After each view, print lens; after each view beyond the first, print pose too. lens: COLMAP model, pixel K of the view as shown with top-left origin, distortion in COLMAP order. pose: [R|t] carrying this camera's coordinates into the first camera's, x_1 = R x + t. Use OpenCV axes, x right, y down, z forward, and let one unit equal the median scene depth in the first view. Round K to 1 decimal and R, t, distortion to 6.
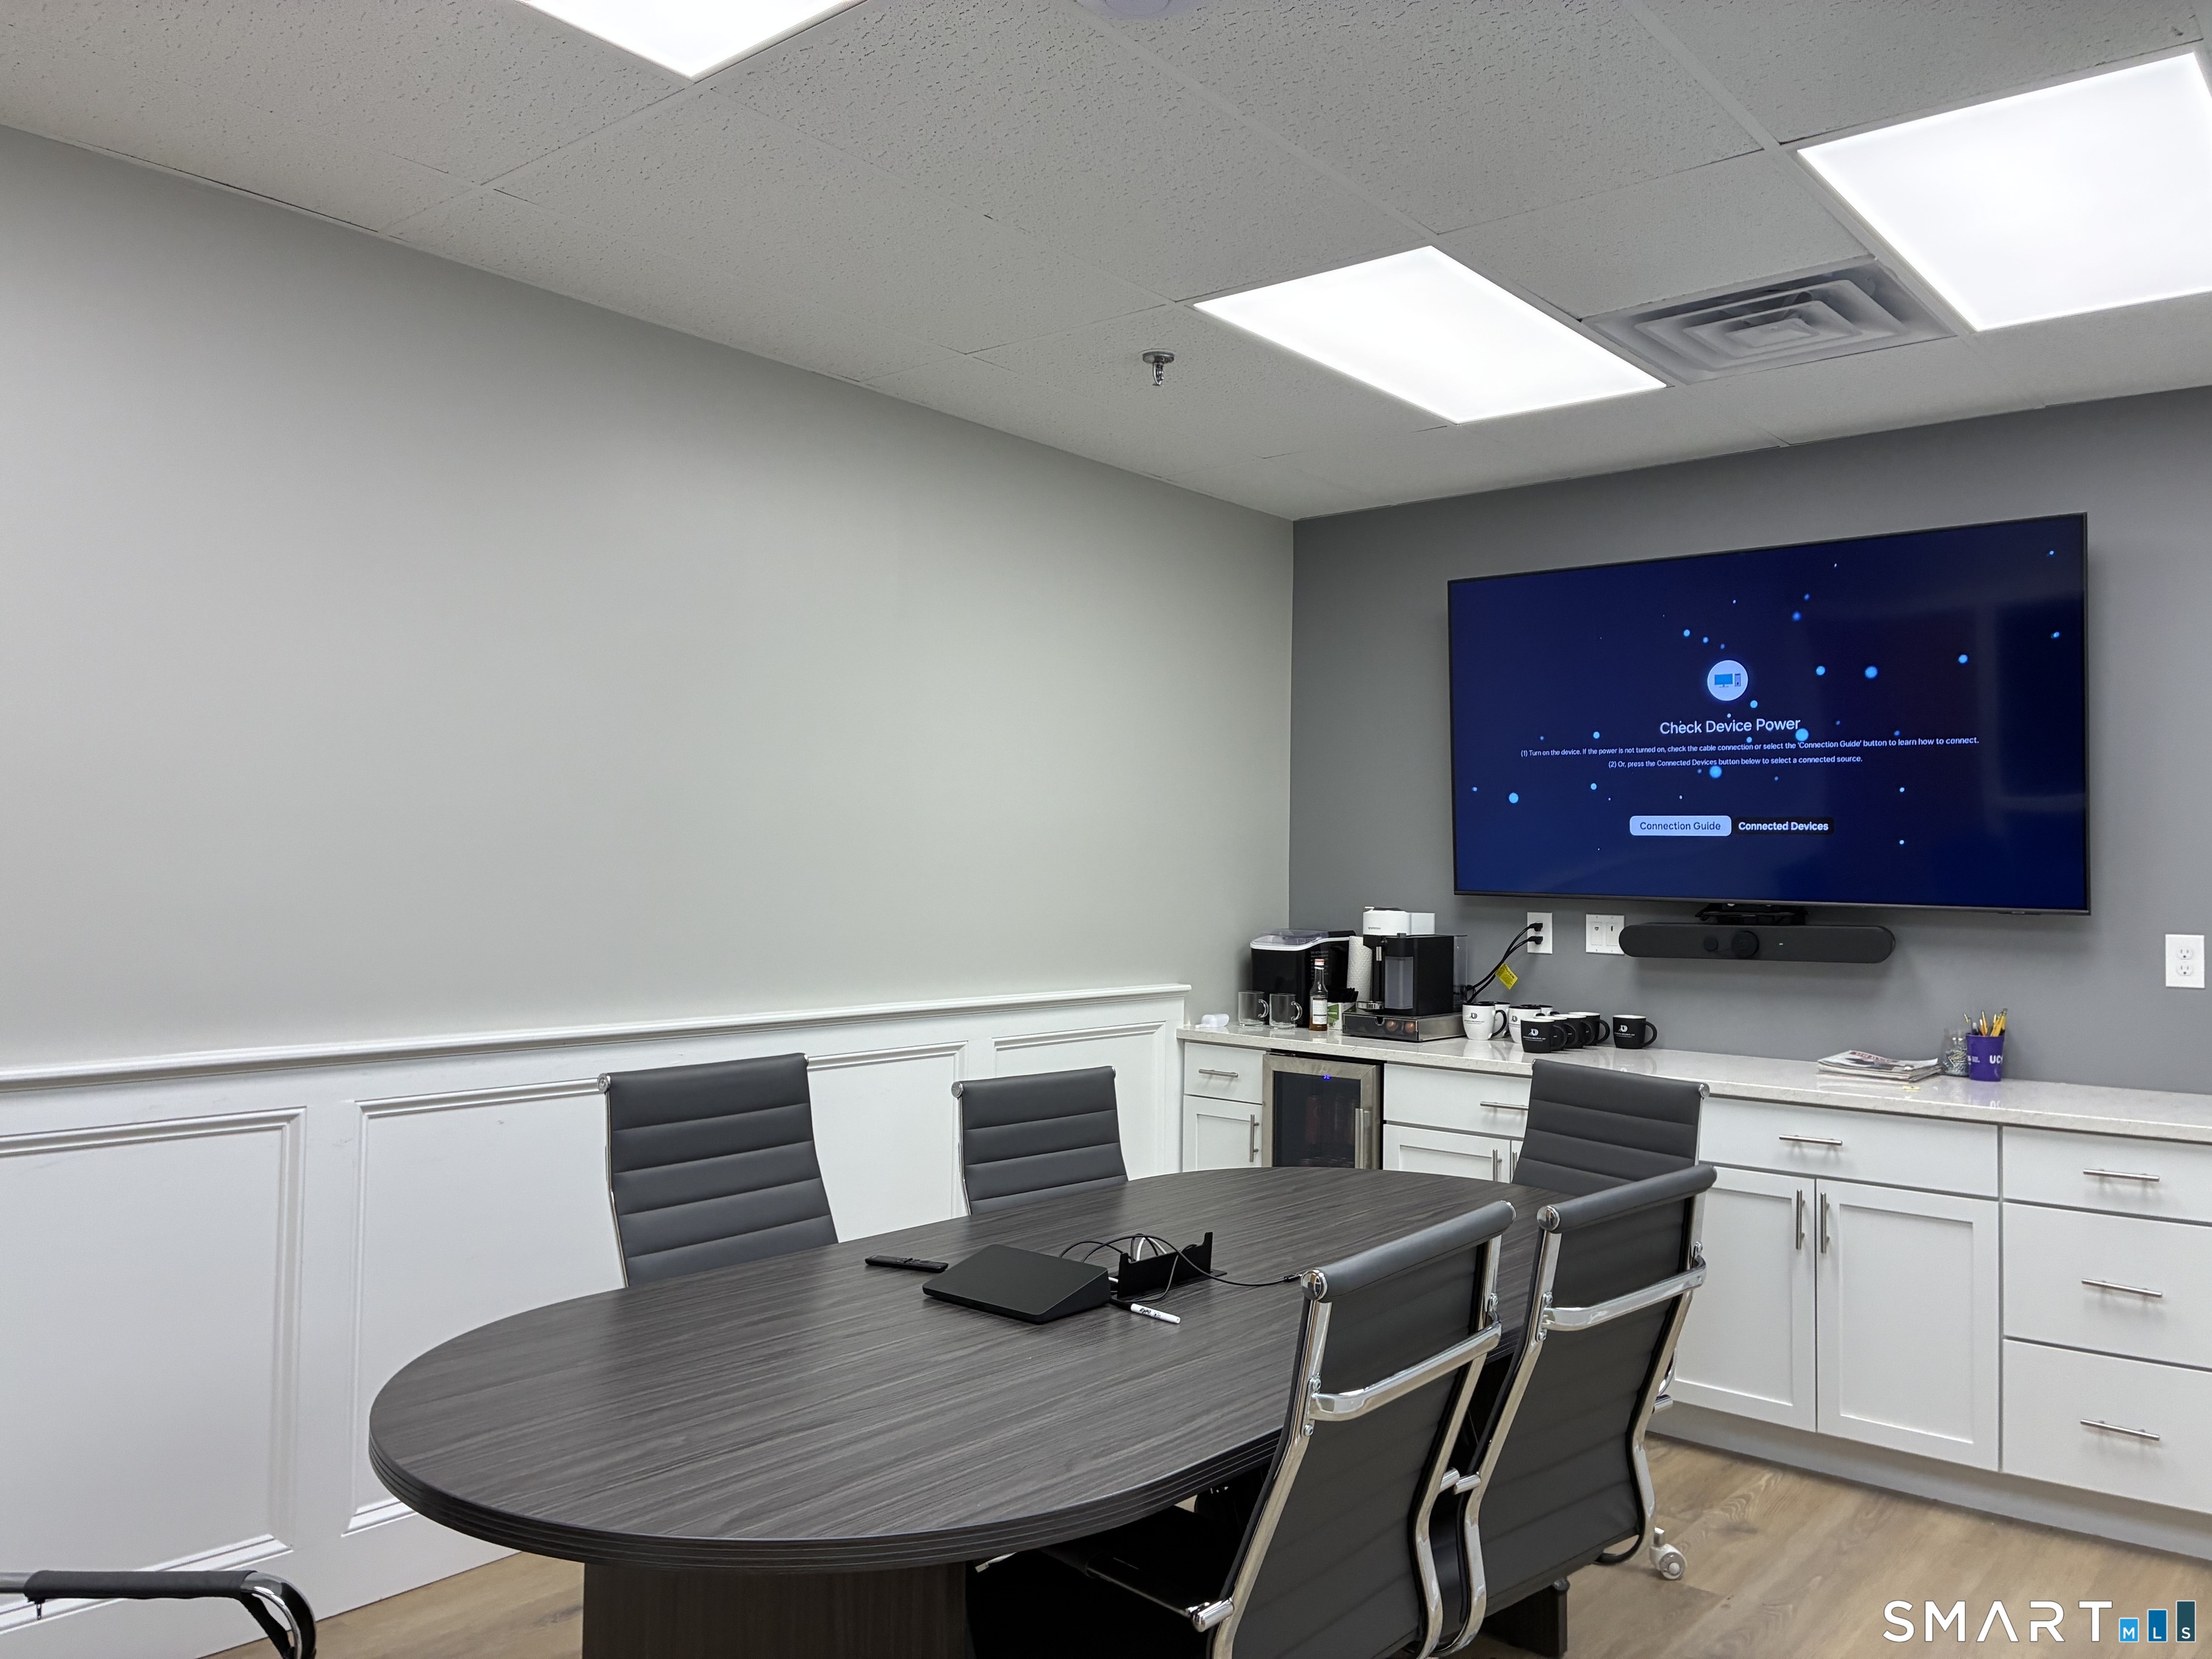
lens RADIAL K [[1684.6, 0, 1107.2], [0, 1684.6, 828.6], [0, 0, 1]] dist [0.007429, 0.002788]
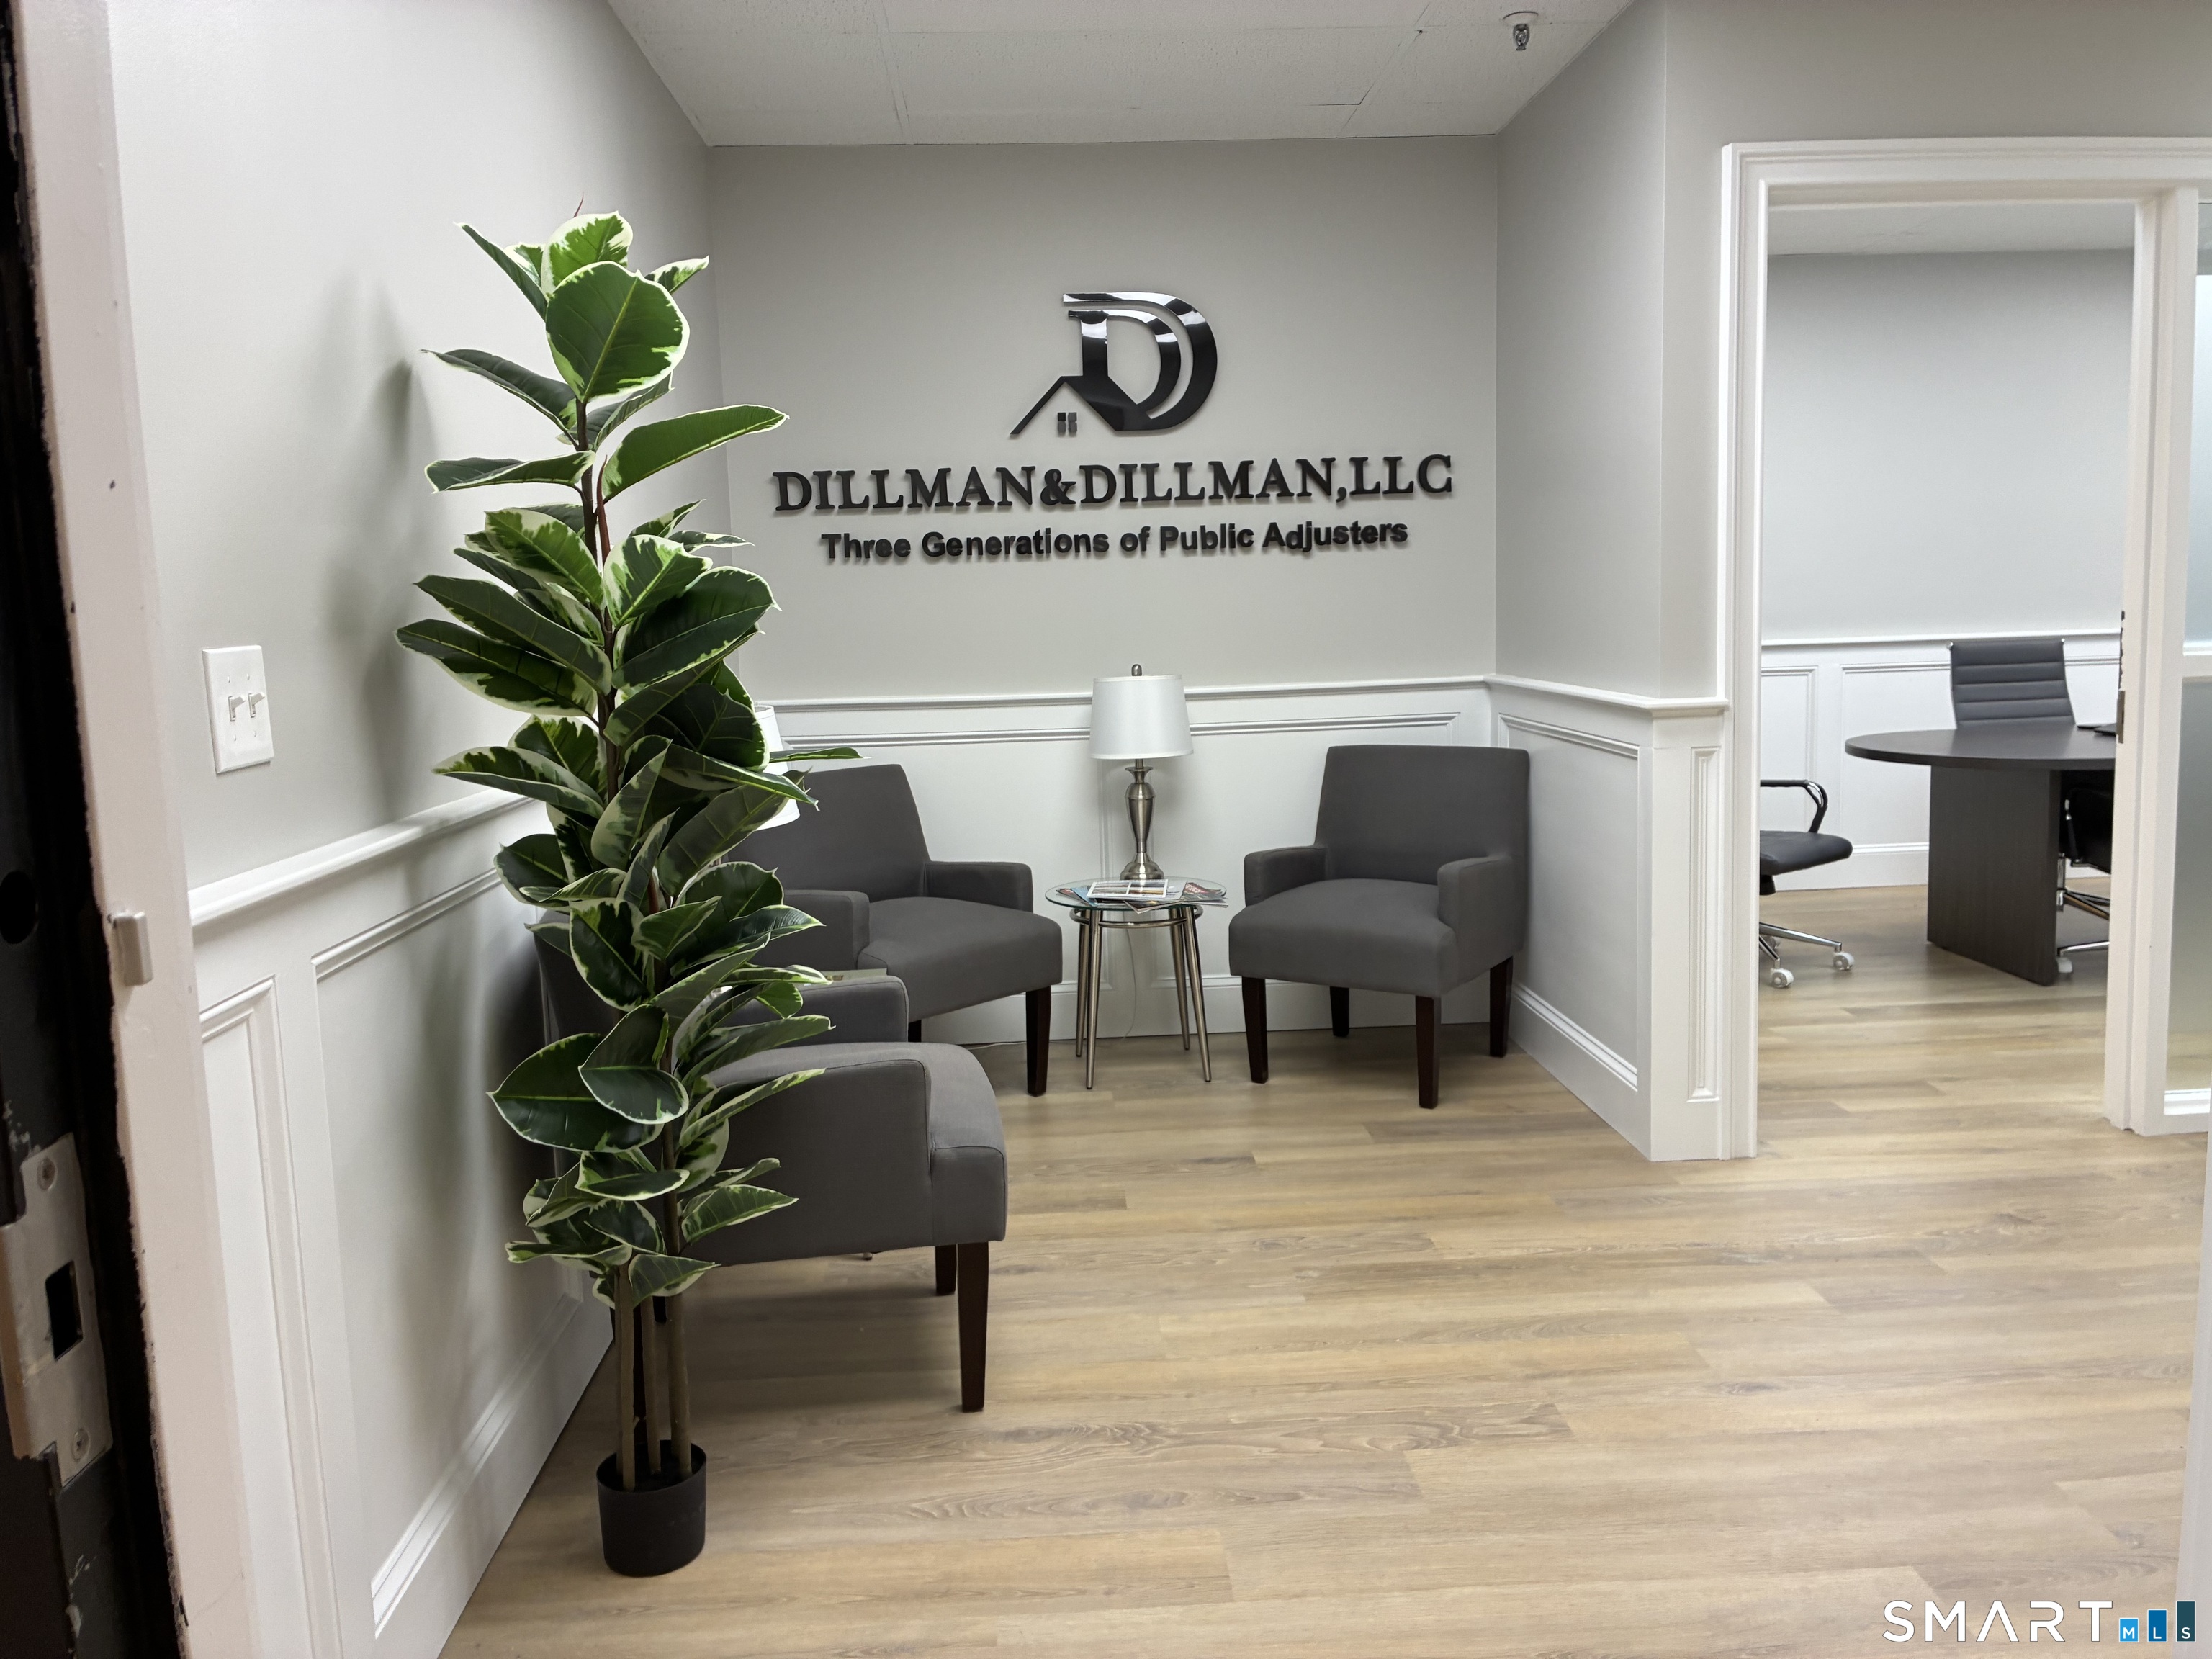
lens RADIAL K [[1684.6, 0, 1107.5], [0, 1684.6, 825.6], [0, 0, 1]] dist [0.007429, 0.002788]
pose [[0.677170, 0.059289, -0.733434, 0.593714], [0.069265, 0.987187, 0.143753, -0.014700], [0.732559, -0.148147, 0.664387, -1.325256]]
